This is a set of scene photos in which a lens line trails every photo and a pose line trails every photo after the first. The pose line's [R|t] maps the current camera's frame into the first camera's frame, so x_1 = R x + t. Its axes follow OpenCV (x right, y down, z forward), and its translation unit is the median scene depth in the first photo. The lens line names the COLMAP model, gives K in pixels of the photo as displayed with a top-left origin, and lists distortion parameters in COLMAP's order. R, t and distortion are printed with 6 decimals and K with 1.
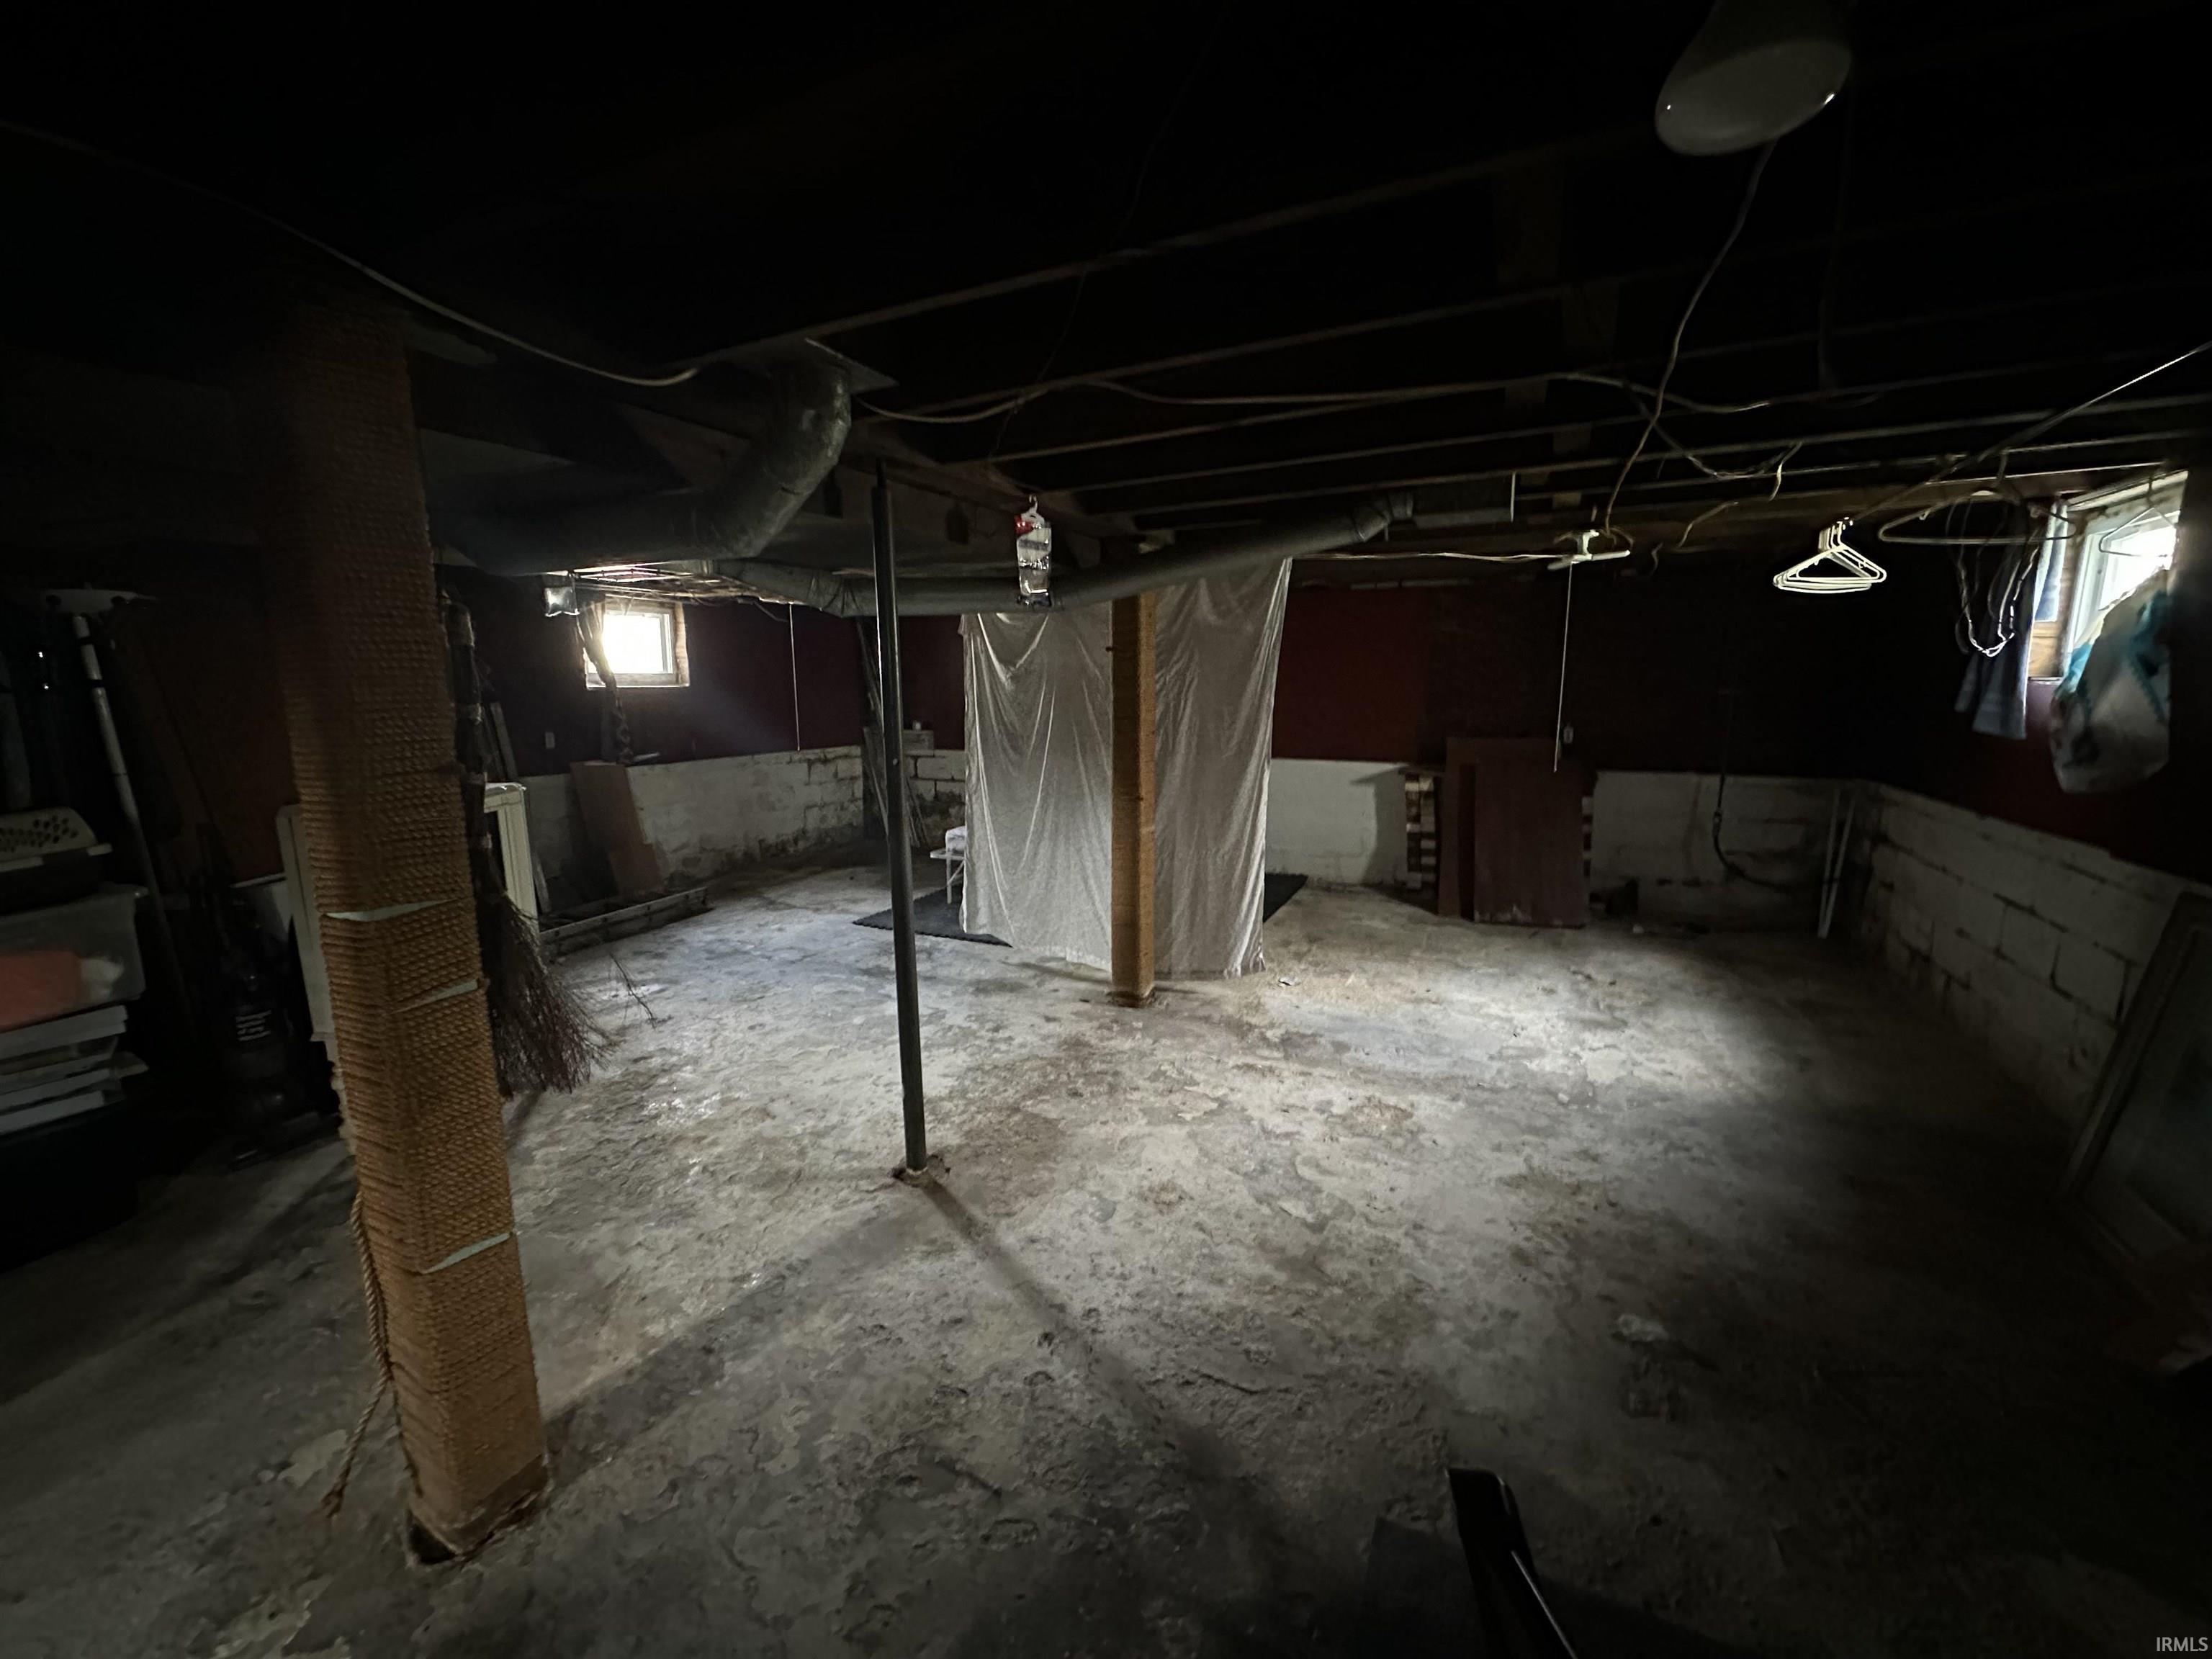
lens RADIAL K [[881.2, 0, 1112.2], [0, 881.2, 837.8], [0, 0, 1]] dist [0.000076, -0.000086]
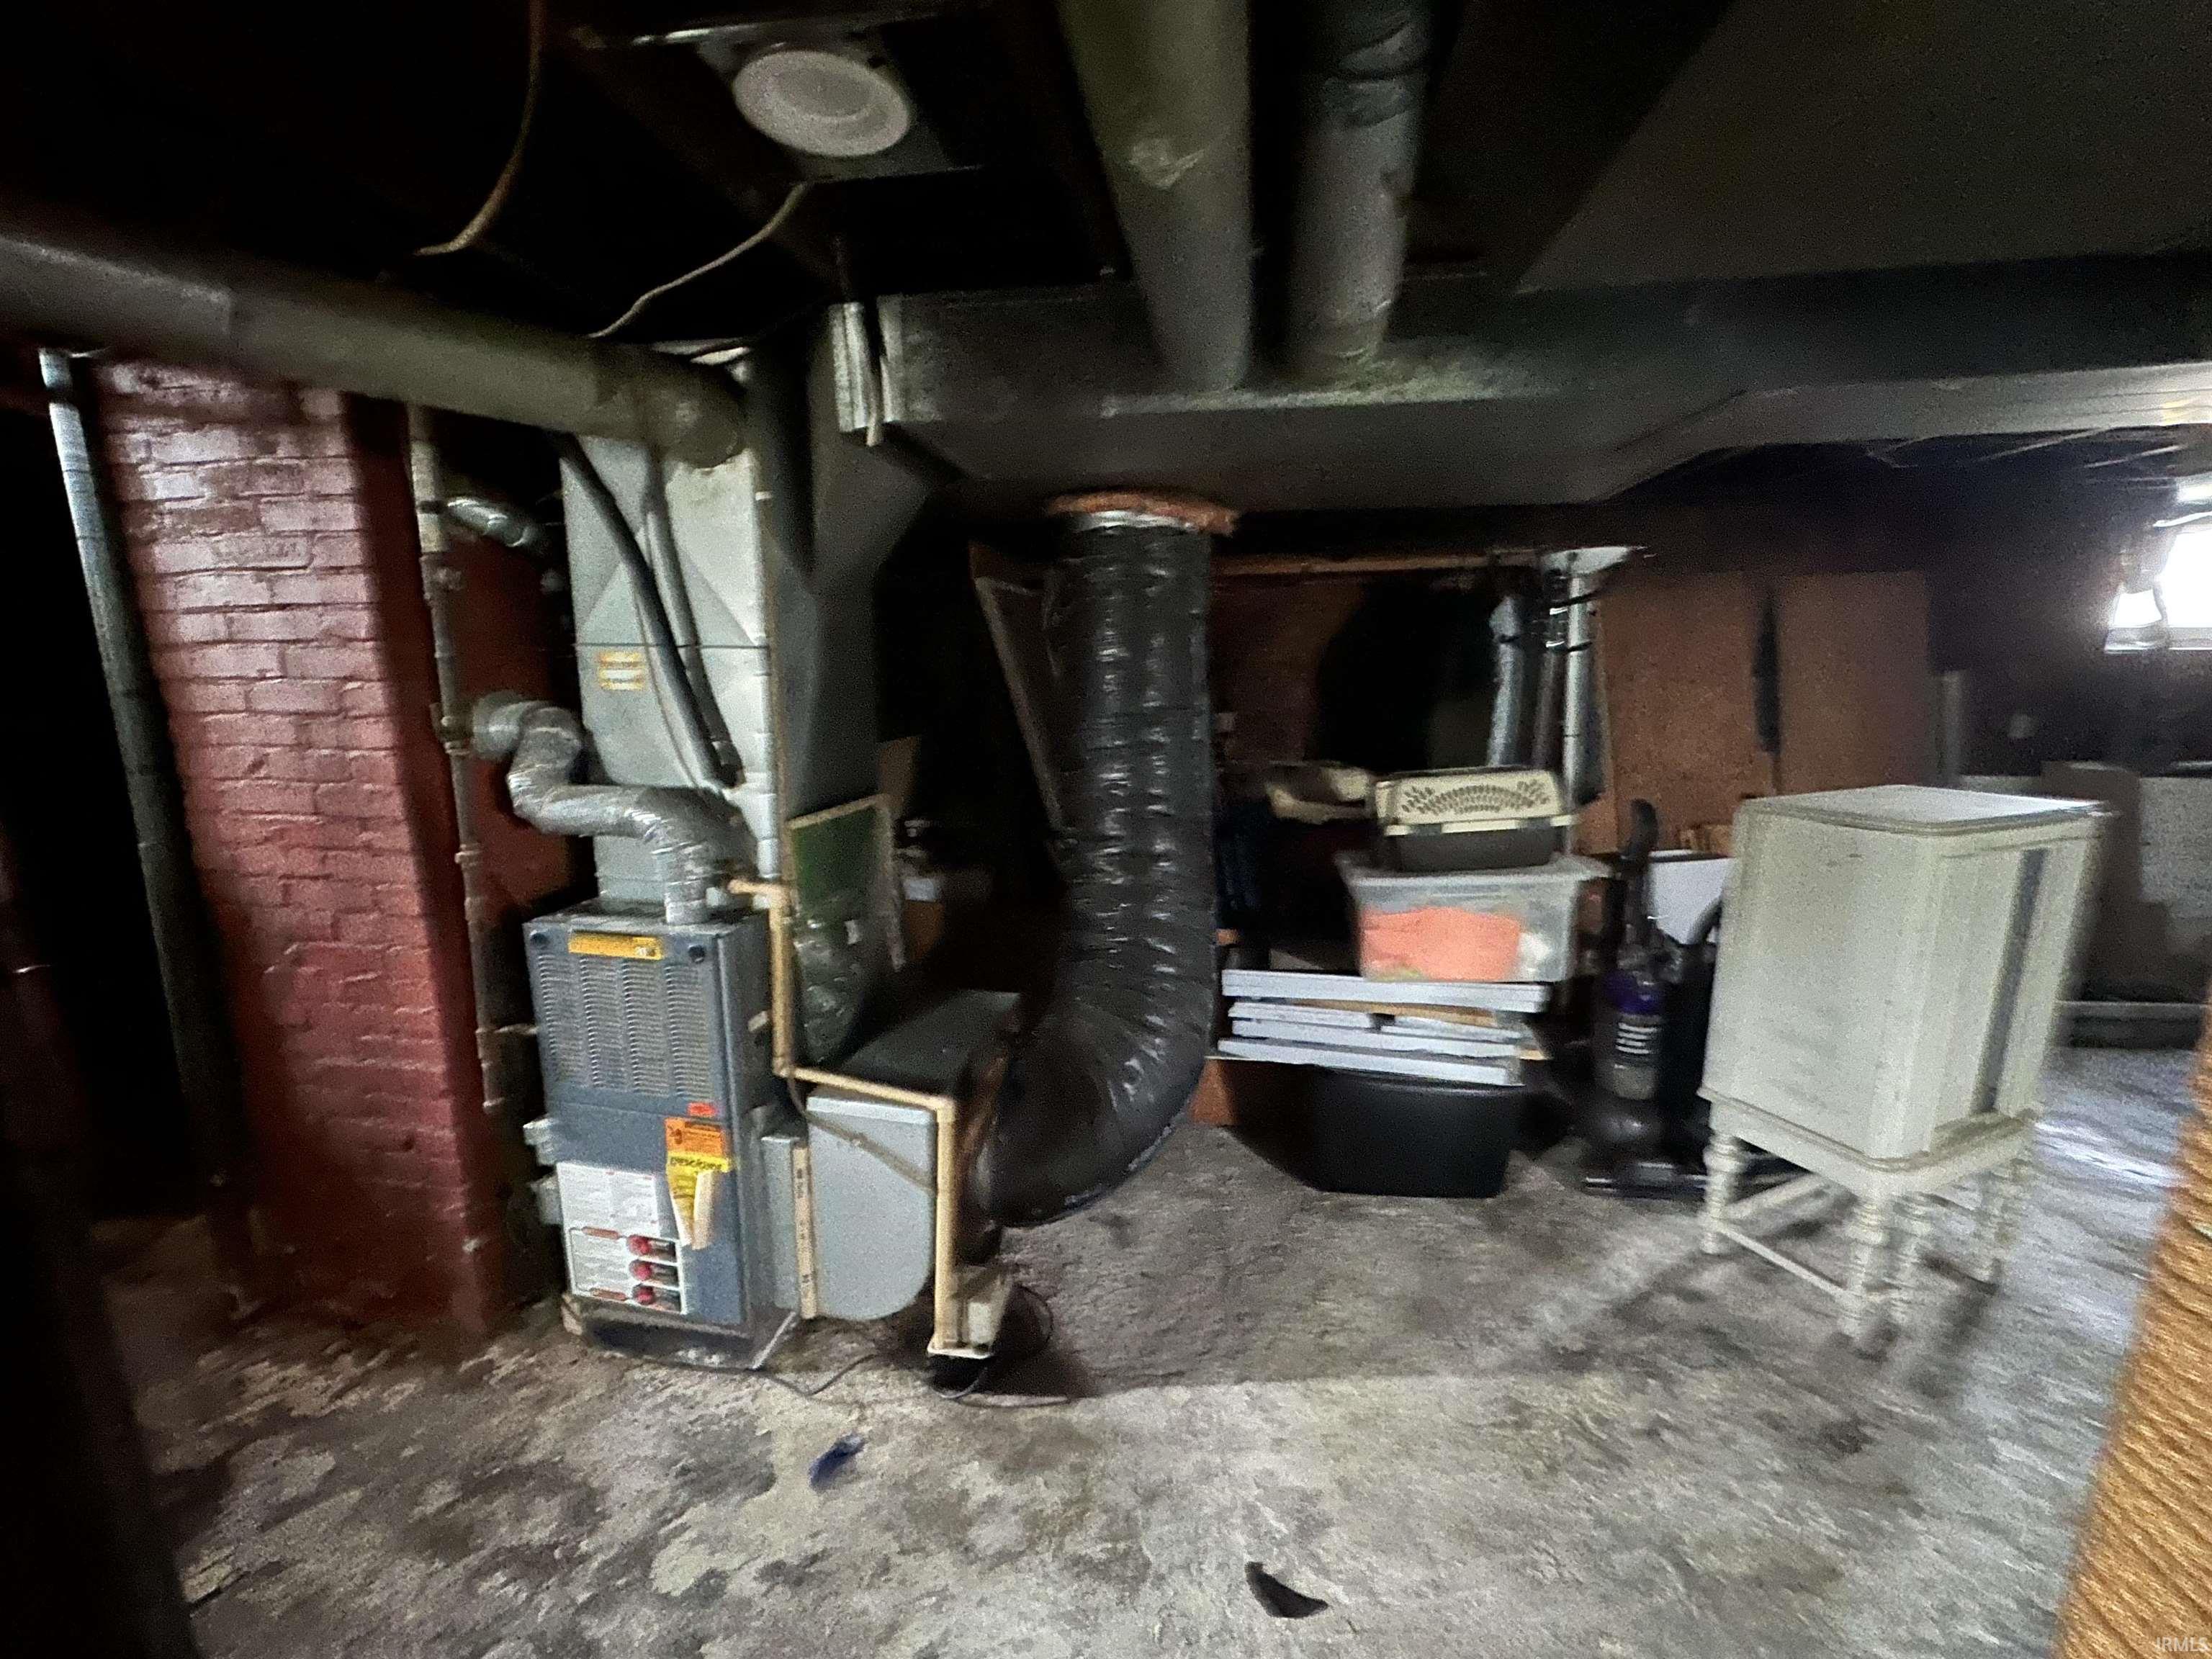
lens RADIAL K [[881.2, 0, 1103.9], [0, 881.2, 827.4], [0, 0, 1]] dist [0.000076, -0.000086]
pose [[0.291659, 0.181986, -0.939051, -0.405269], [-0.161619, 0.976995, 0.139143, -0.030208], [0.942770, 0.111186, 0.314362, 0.245502]]
